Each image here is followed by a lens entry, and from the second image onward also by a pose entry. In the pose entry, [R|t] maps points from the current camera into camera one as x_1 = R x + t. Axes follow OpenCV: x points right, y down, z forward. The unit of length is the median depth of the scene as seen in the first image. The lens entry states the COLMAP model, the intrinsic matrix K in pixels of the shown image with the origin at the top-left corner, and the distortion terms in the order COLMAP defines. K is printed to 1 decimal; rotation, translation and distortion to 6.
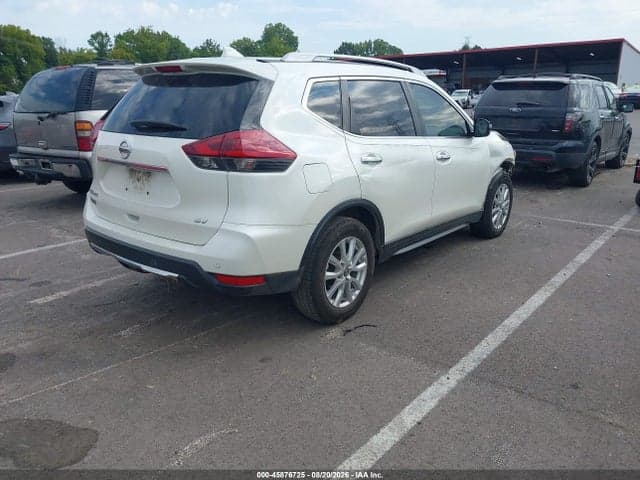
lens RADIAL K [[508.6, 0, 320.0], [0, 508.6, 240.0], [0, 0, 1]] dist [0.001666, -0.005468]
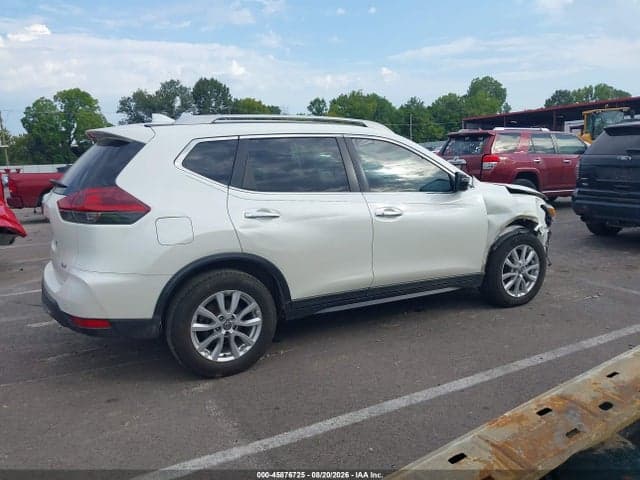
lens RADIAL K [[502.5, 0, 320.0], [0, 502.5, 240.0], [0, 0, 1]] dist [0.044886, -0.074344]
pose [[0.923706, 0.035567, -0.381447, 0.562771], [-0.073606, 0.993607, -0.085597, -0.031041], [0.375964, 0.107144, 0.920419, 0.130561]]
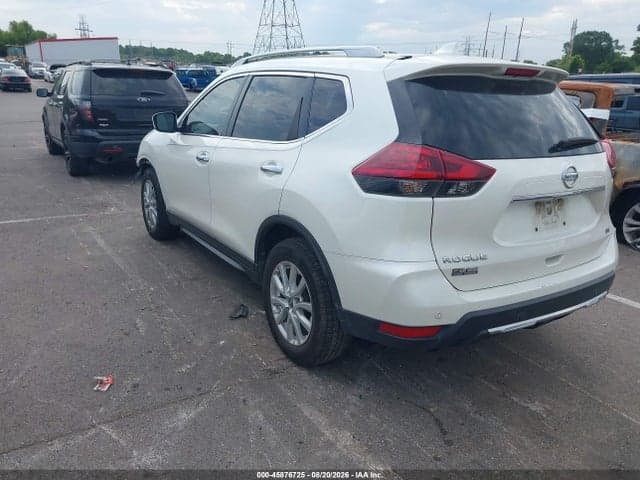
lens RADIAL K [[508.6, 0, 320.0], [0, 508.6, 240.0], [0, 0, 1]] dist [0.001666, -0.005468]
pose [[0.309501, -0.267745, 0.912426, -1.051328], [0.232340, 0.951750, 0.200474, -0.278819], [-0.922078, 0.149946, 0.356776, 0.914640]]
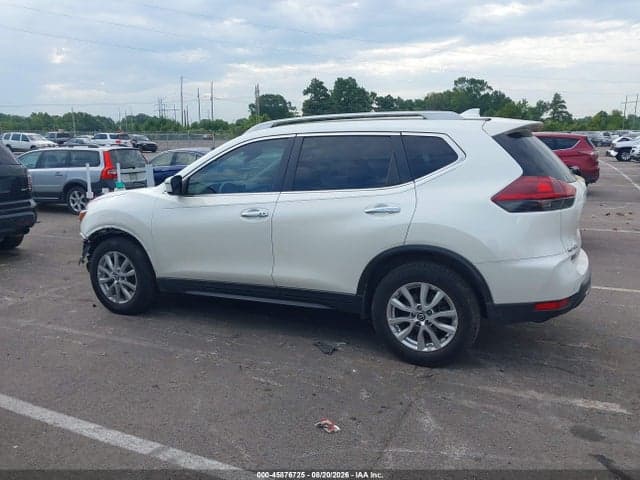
lens RADIAL K [[503.8, 0, 320.0], [0, 503.8, 240.0], [0, 0, 1]] dist [-0.001853, -0.005734]
pose [[-0.238173, -0.175530, 0.955229, -1.206542], [0.275417, 0.930951, 0.239740, -0.456055], [-0.931353, 0.320186, -0.173384, 1.569148]]
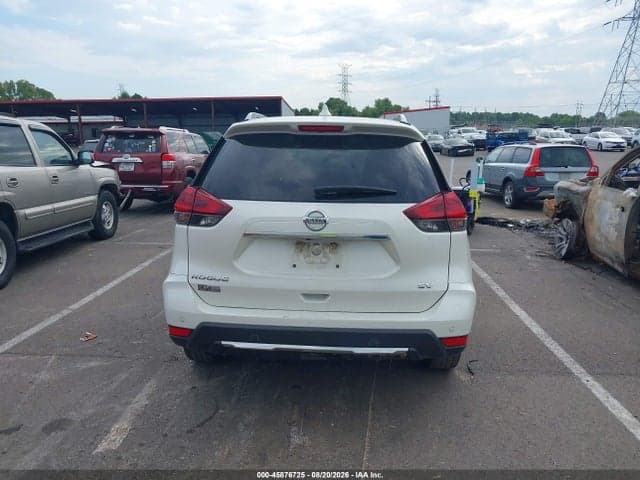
lens RADIAL K [[502.5, 0, 320.0], [0, 502.5, 240.0], [0, 0, 1]] dist [0.044886, -0.074344]
pose [[0.808803, -0.106076, 0.578433, -0.732524], [0.155050, 0.987260, -0.035752, -0.094091], [-0.567272, 0.118602, 0.814946, 0.255675]]
